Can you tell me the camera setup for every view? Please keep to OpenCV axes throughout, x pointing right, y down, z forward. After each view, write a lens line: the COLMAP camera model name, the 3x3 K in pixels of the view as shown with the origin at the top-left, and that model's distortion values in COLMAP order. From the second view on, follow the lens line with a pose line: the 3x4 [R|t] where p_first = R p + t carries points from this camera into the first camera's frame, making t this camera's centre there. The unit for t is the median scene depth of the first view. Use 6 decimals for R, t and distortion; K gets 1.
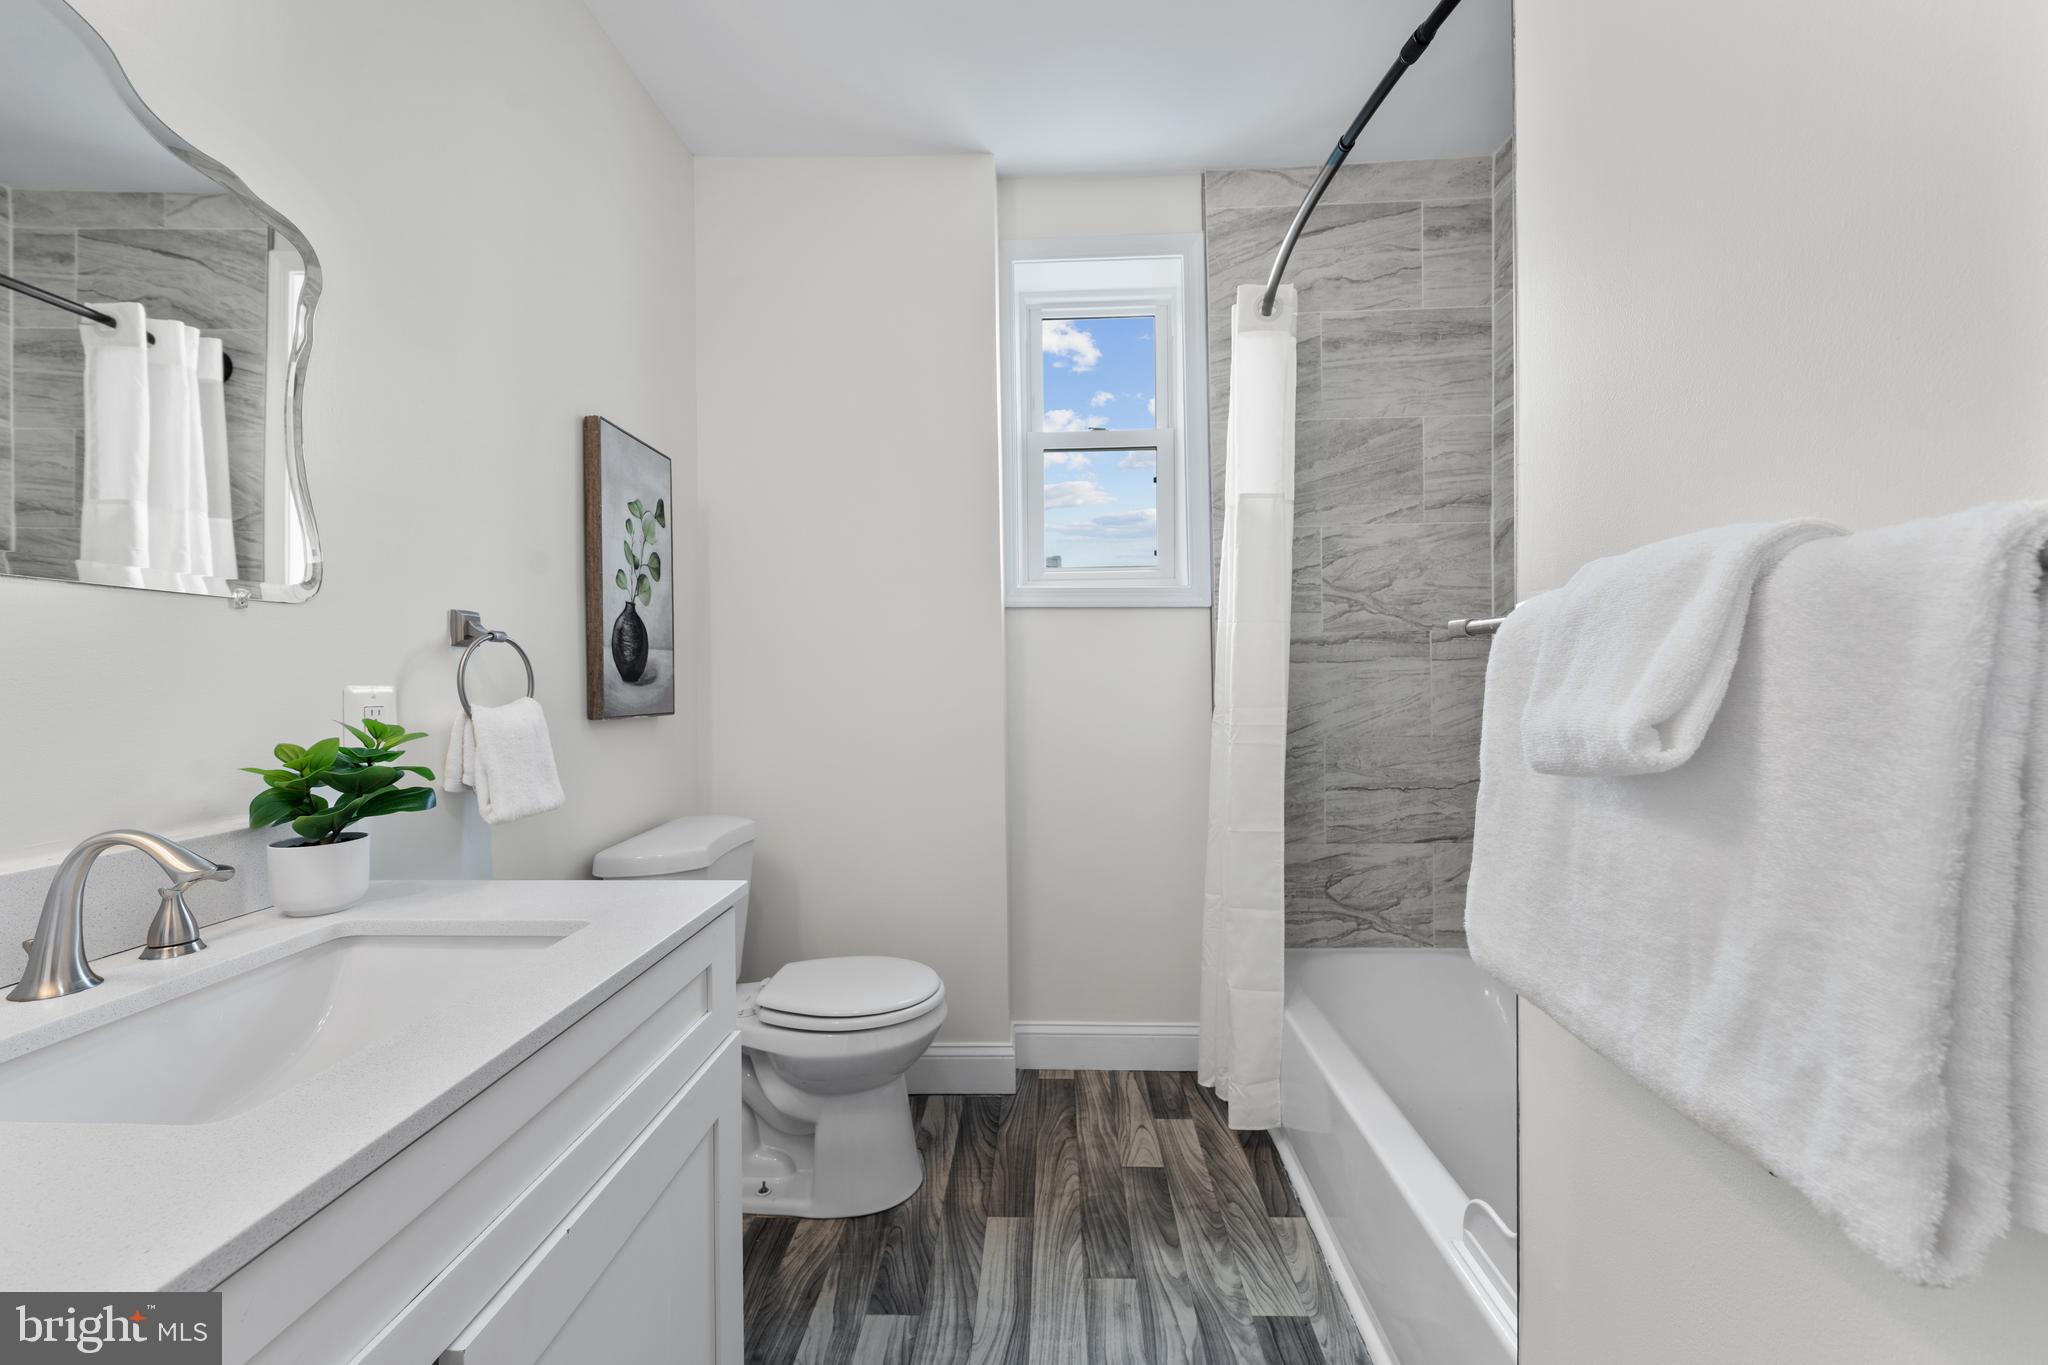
lens RADIAL K [[832.6, 0, 1021.3], [0, 832.6, 682.8], [0, 0, 1]] dist [0.001733, -0.000757]
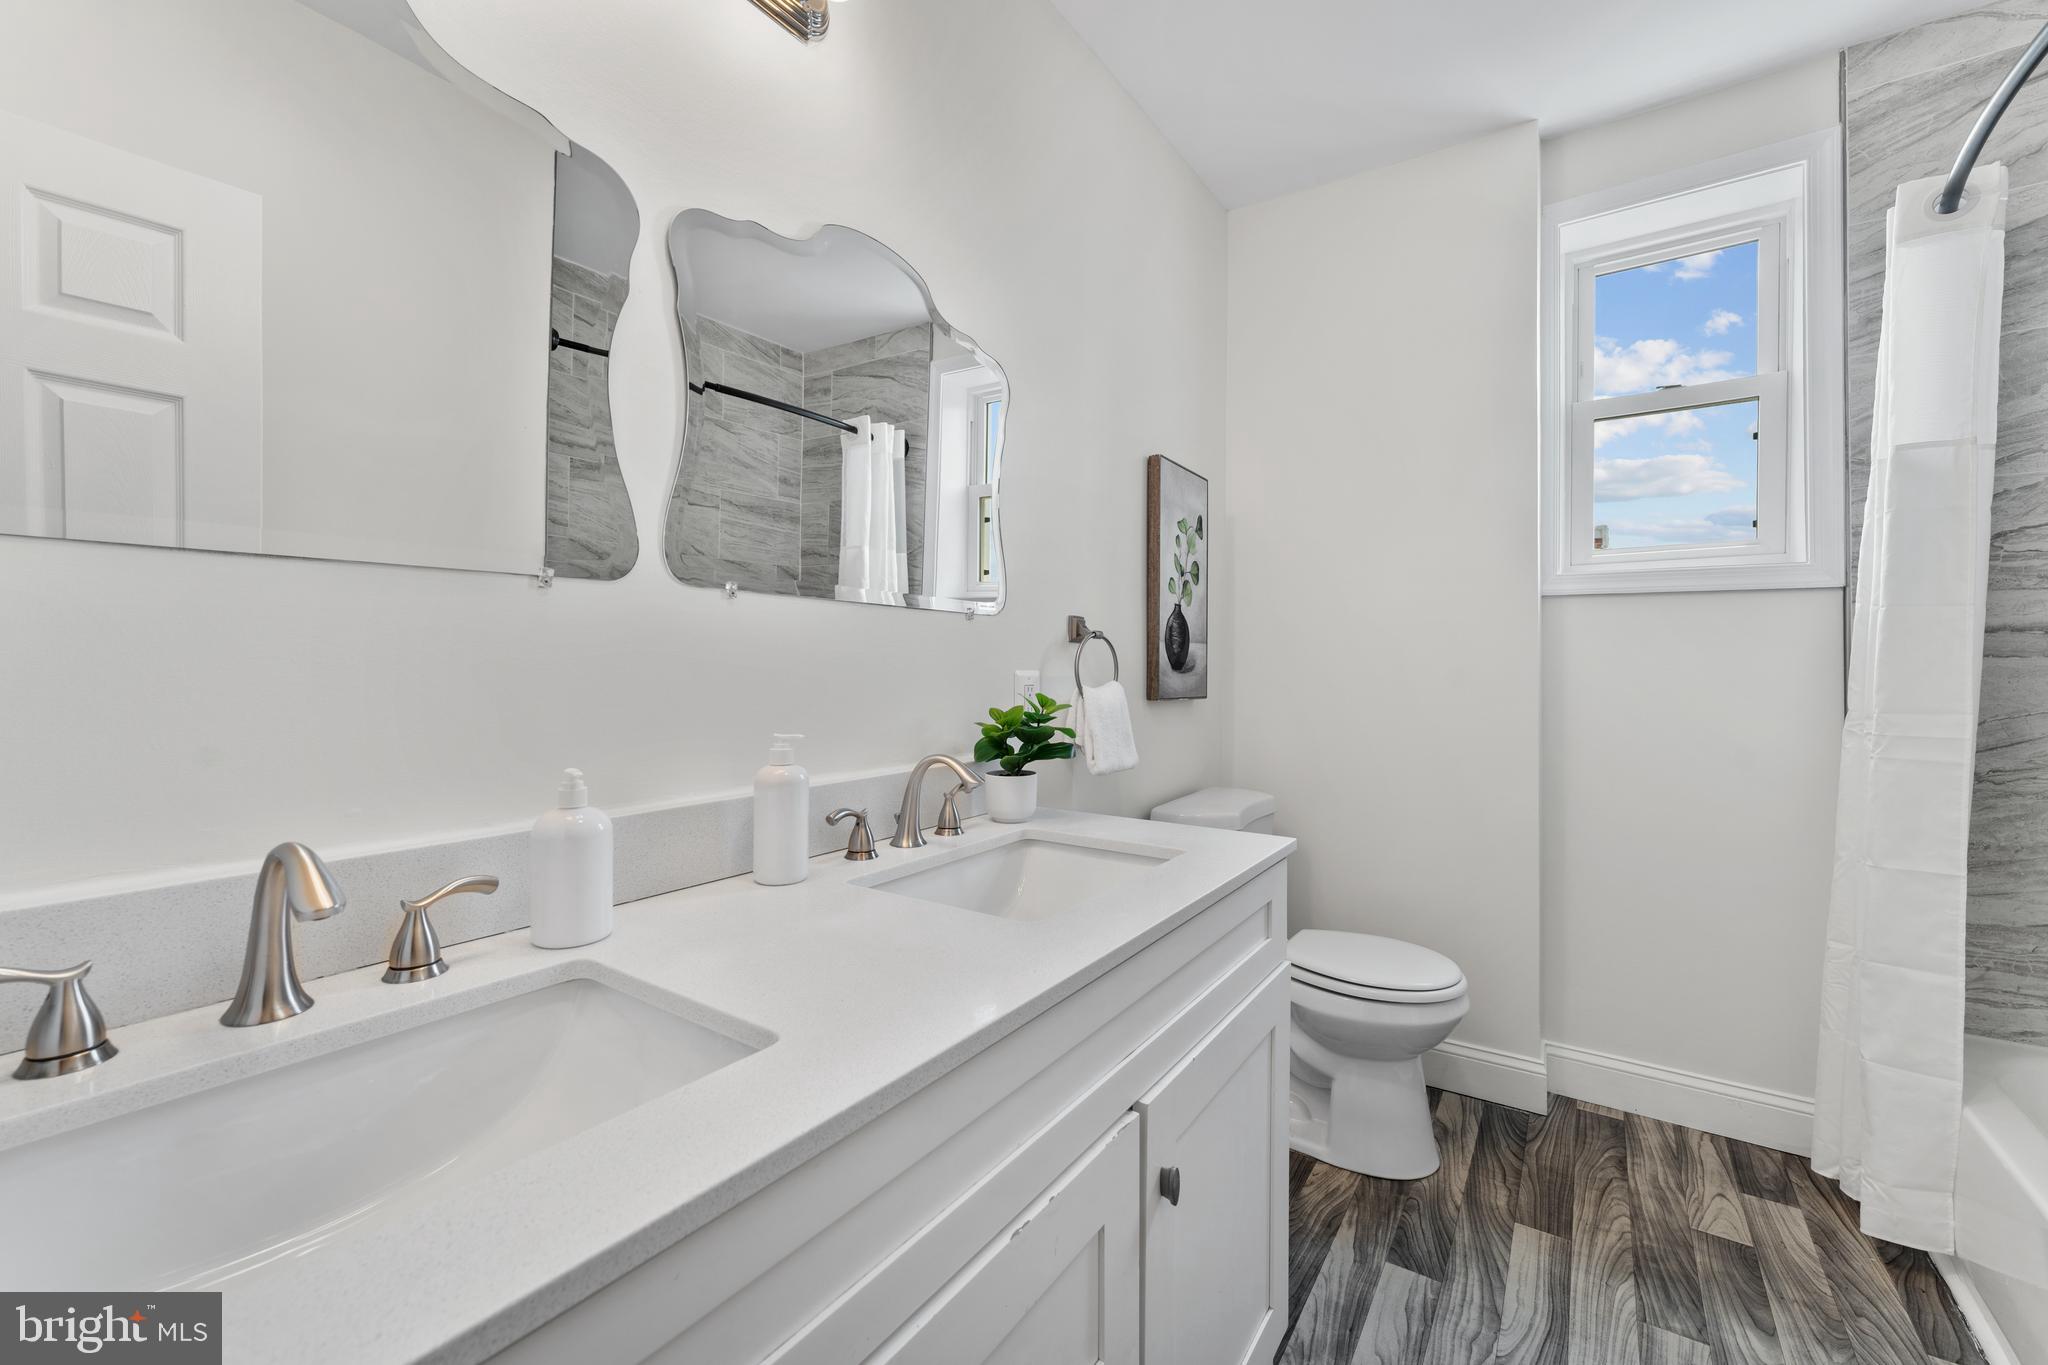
lens RADIAL K [[832.6, 0, 1014.3], [0, 832.6, 671.1], [0, 0, 1]] dist [0.001733, -0.000757]
pose [[0.843971, 0.015071, -0.536178, -0.021171], [-0.016069, 0.999867, 0.002810, 0.000557], [0.536149, 0.006244, 0.844101, -0.141083]]
